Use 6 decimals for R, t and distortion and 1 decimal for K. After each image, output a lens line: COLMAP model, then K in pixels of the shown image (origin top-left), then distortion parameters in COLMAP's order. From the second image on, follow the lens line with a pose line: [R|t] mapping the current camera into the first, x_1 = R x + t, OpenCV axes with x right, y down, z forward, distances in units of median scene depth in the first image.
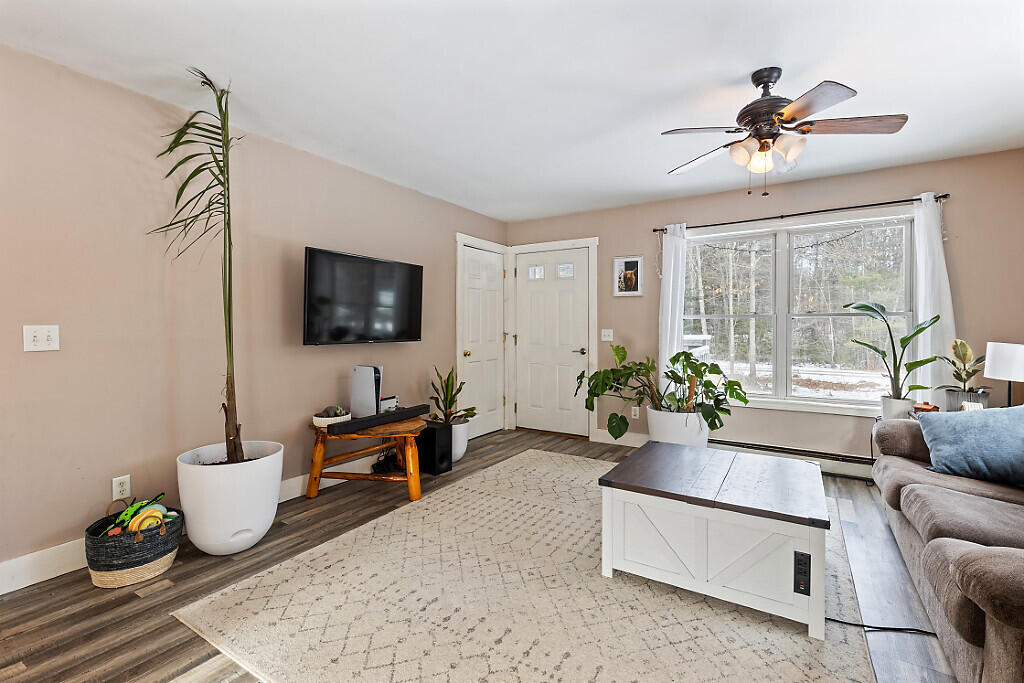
lens RADIAL K [[458.1, 0, 509.3], [0, 458.1, 335.8], [0, 0, 1]] dist [-0.001355, -0.001246]
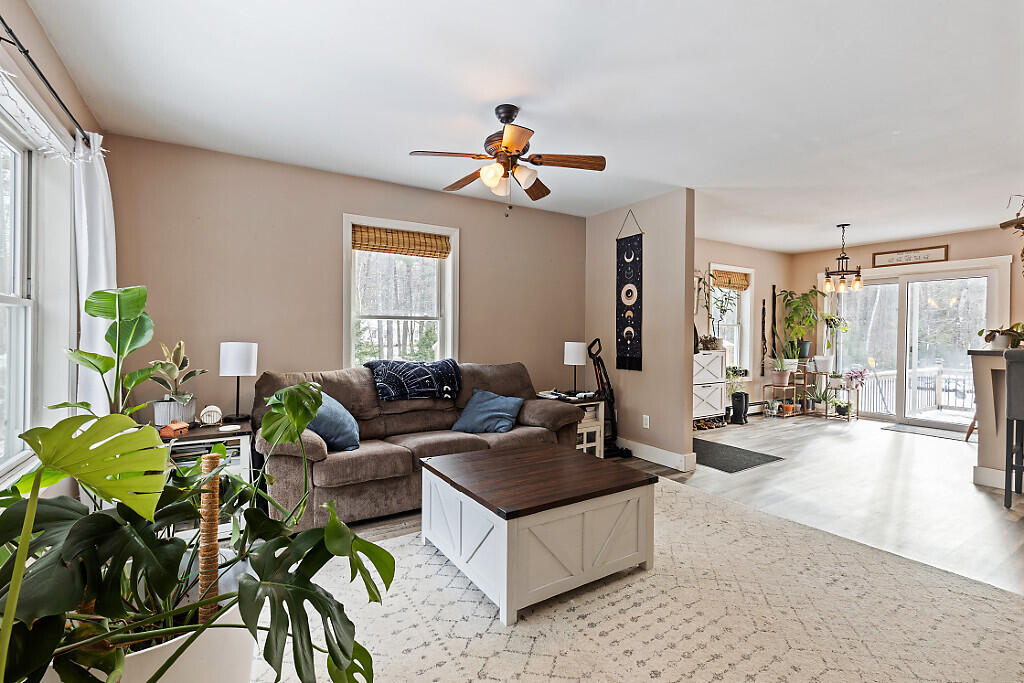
lens RADIAL K [[458.1, 0, 502.2], [0, 458.1, 337.9], [0, 0, 1]] dist [-0.001355, -0.001246]
pose [[-0.896845, -0.015772, 0.442064, 0.050078], [-0.005311, 0.999676, 0.024893, -0.028094], [-0.442314, 0.019977, -0.896638, 1.839360]]
